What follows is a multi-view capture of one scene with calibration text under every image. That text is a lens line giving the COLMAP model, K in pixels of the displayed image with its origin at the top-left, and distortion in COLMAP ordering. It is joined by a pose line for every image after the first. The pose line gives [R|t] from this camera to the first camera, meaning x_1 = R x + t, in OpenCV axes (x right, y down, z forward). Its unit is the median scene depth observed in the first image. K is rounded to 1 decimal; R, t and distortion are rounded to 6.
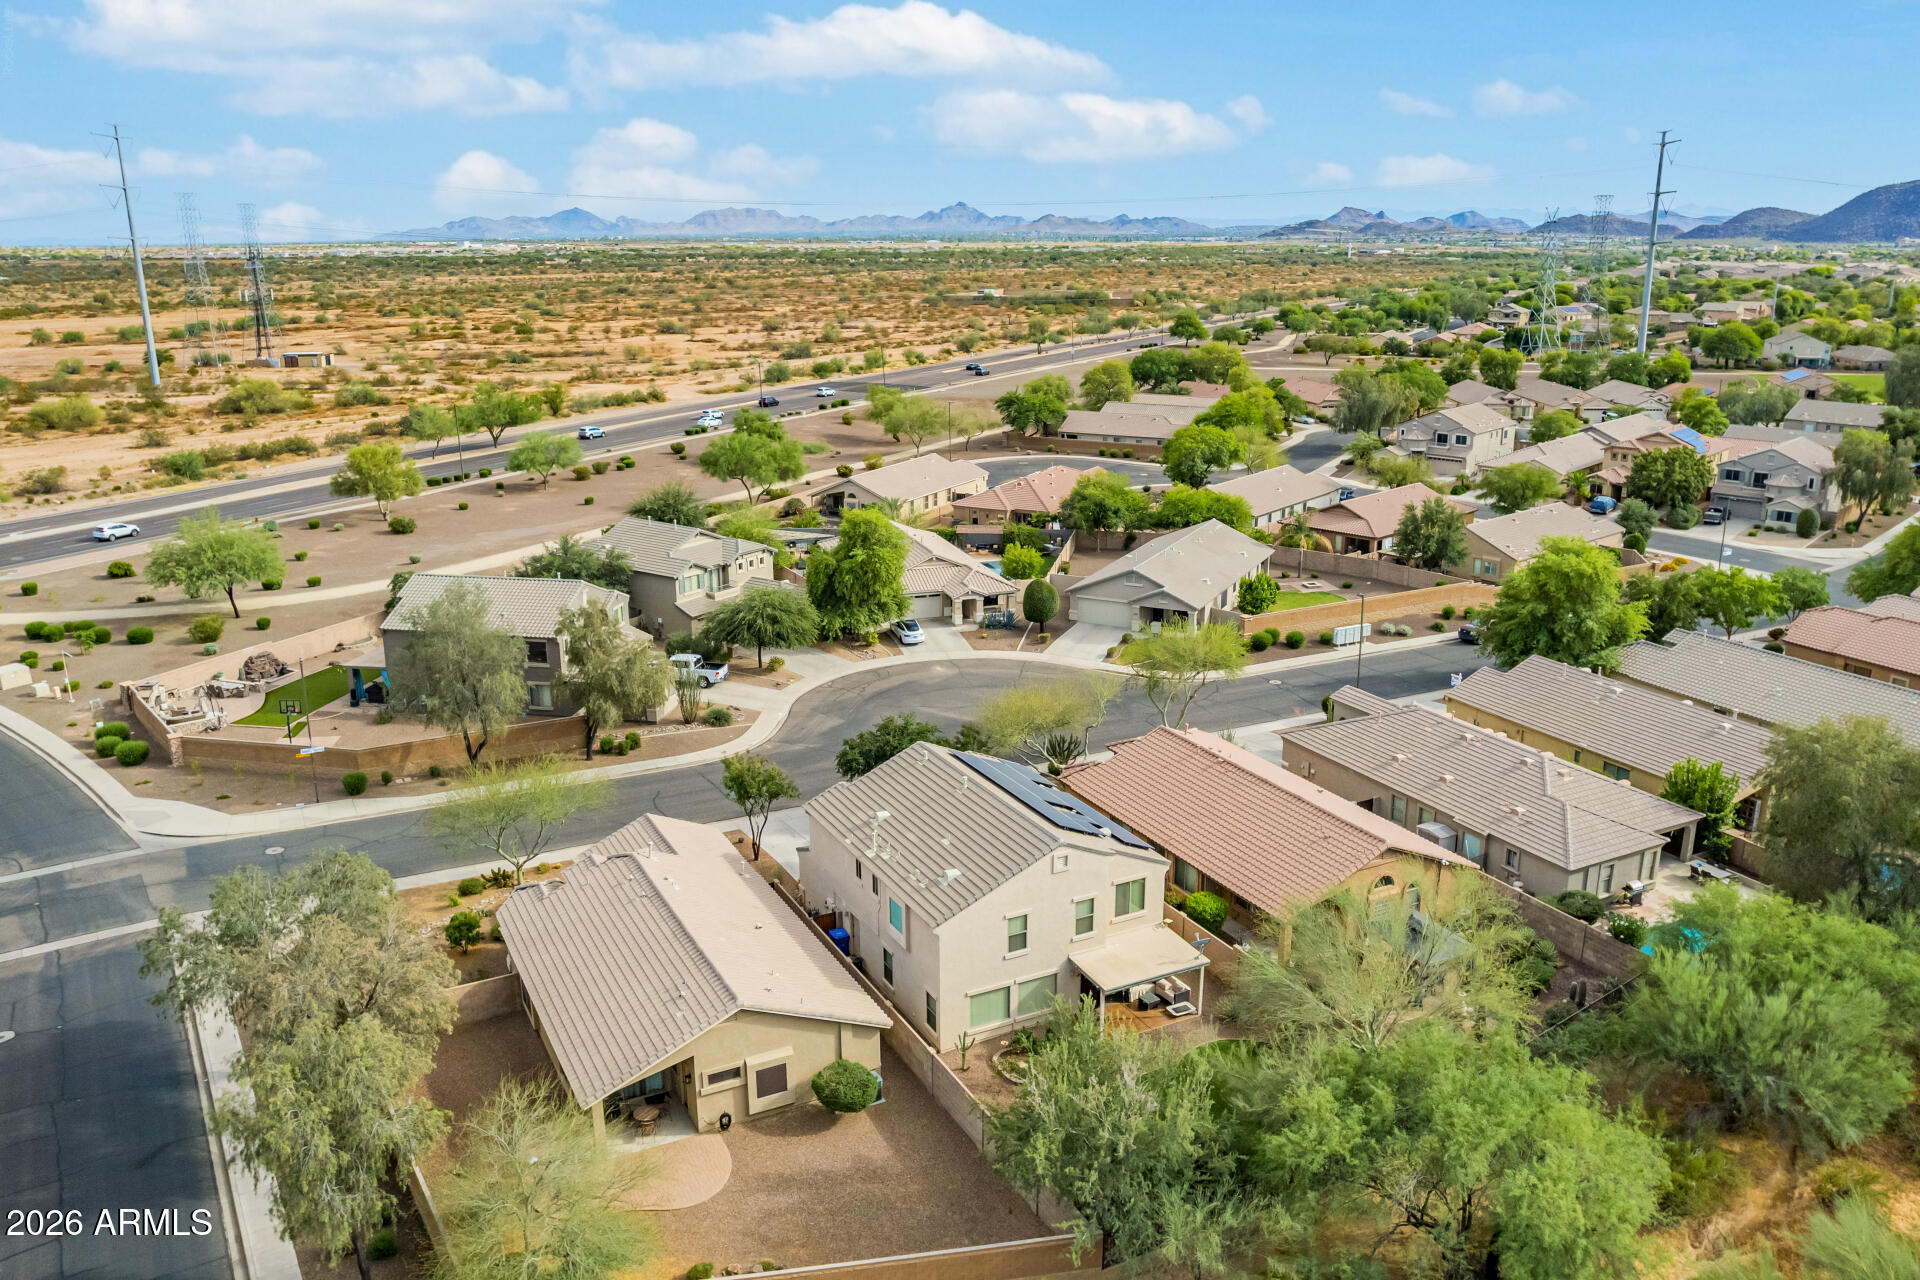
lens RADIAL K [[1470.6, 0, 963.5], [0, 1470.6, 635.5], [0, 0, 1]] dist [-0.073363, 0.059871]
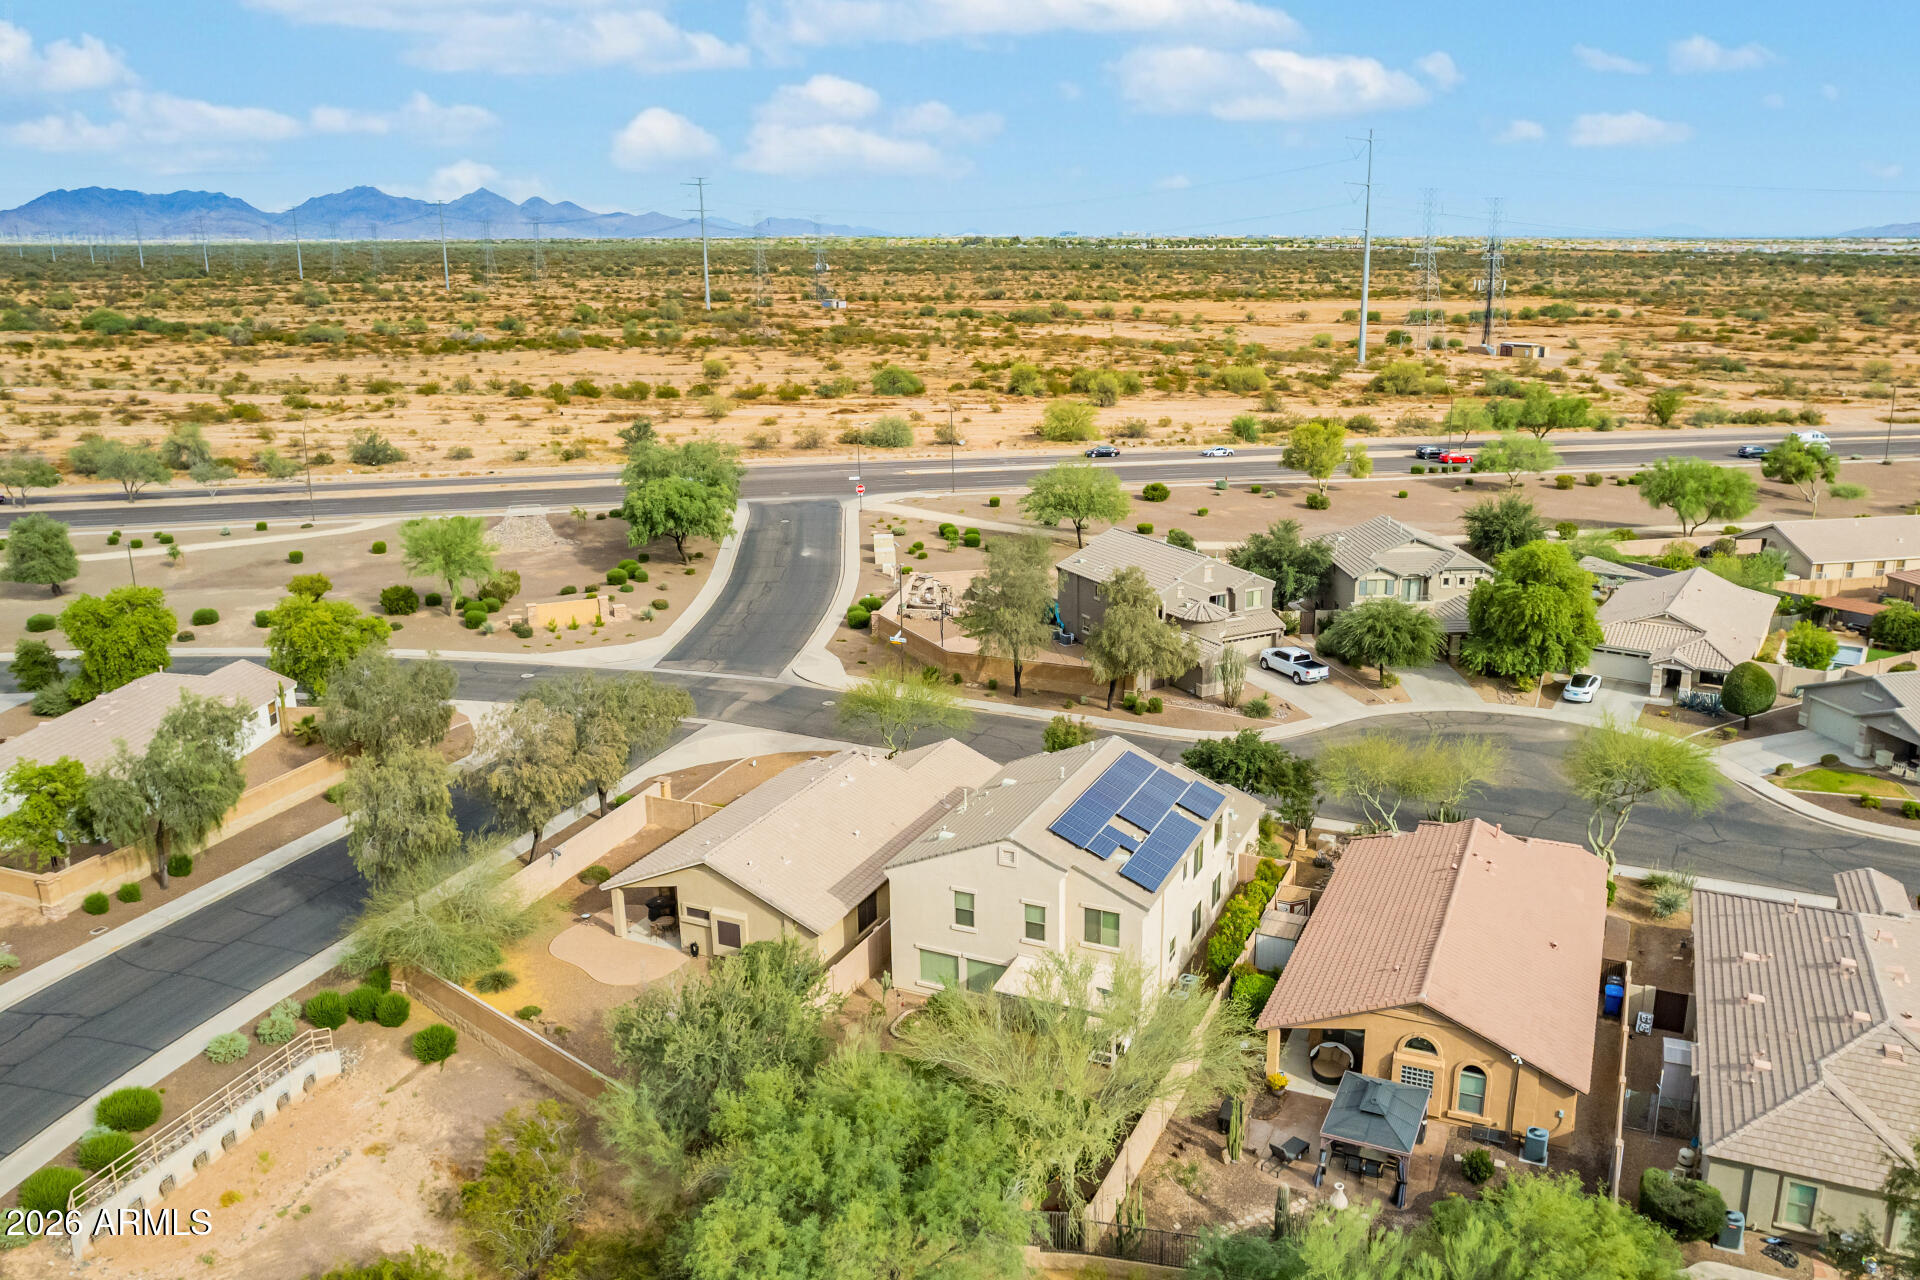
lens RADIAL K [[1482.3, 0, 963.2], [0, 1482.3, 642.1], [0, 0, 1]] dist [-0.050716, 0.011966]
pose [[0.615746, 0.208888, -0.759752, 0.408886], [-0.204524, 0.973542, 0.101910, -0.044508], [0.760938, 0.092637, 0.642177, 0.161369]]
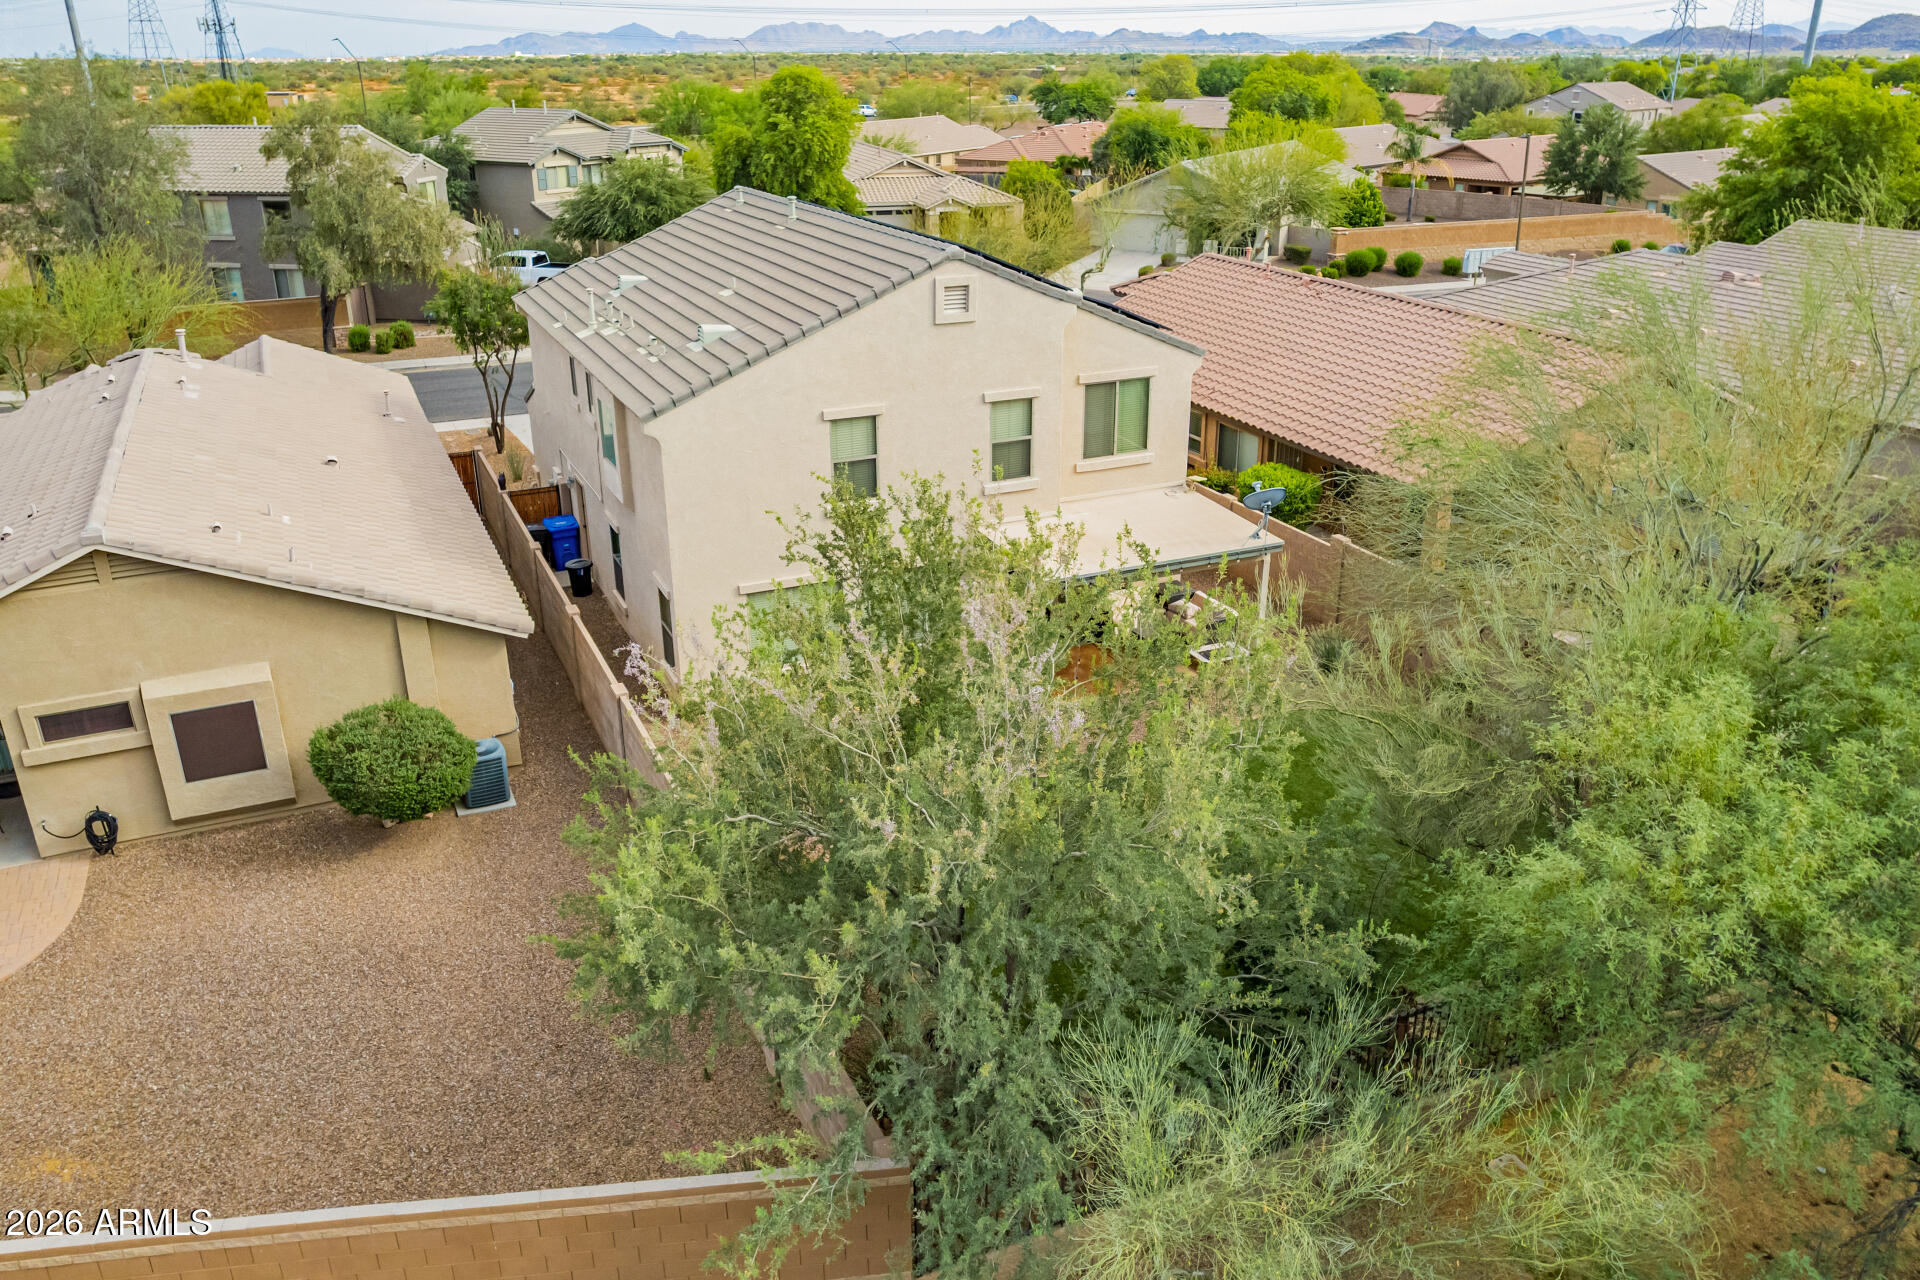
lens RADIAL K [[1470.6, 0, 963.5], [0, 1470.6, 635.5], [0, 0, 1]] dist [-0.073363, 0.059871]
pose [[0.998990, 0.016498, -0.041798, 0.046466], [-0.011744, 0.993691, 0.111538, 0.106837], [0.043374, -0.110935, 0.992881, 0.284247]]
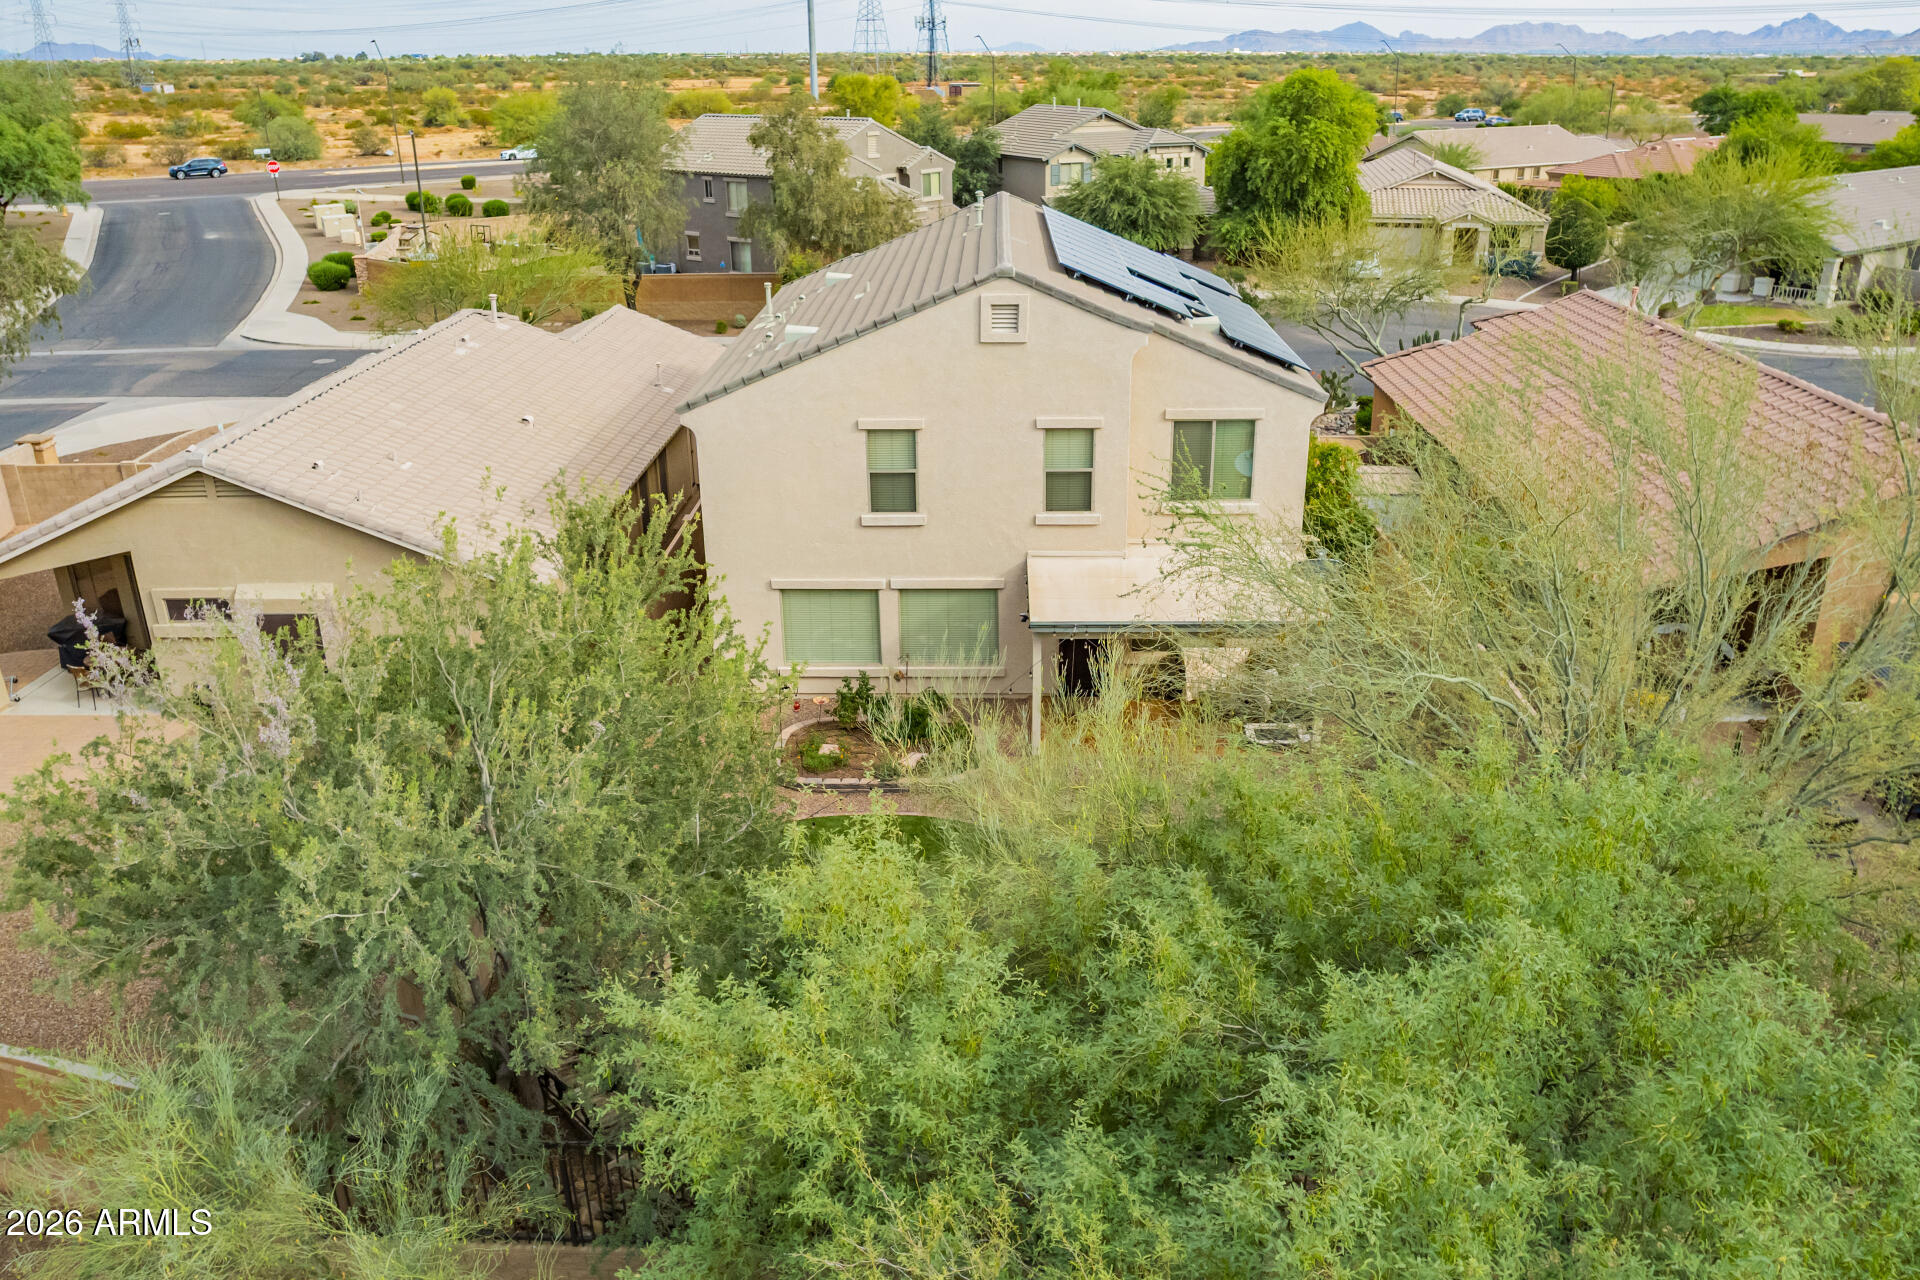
lens RADIAL K [[1470.6, 0, 963.5], [0, 1470.6, 635.5], [0, 0, 1]] dist [-0.073363, 0.059871]
pose [[0.877883, 0.174290, -0.446032, 0.136500], [-0.122989, 0.982233, 0.141746, 0.096465], [0.462812, -0.069579, 0.883722, 0.316807]]
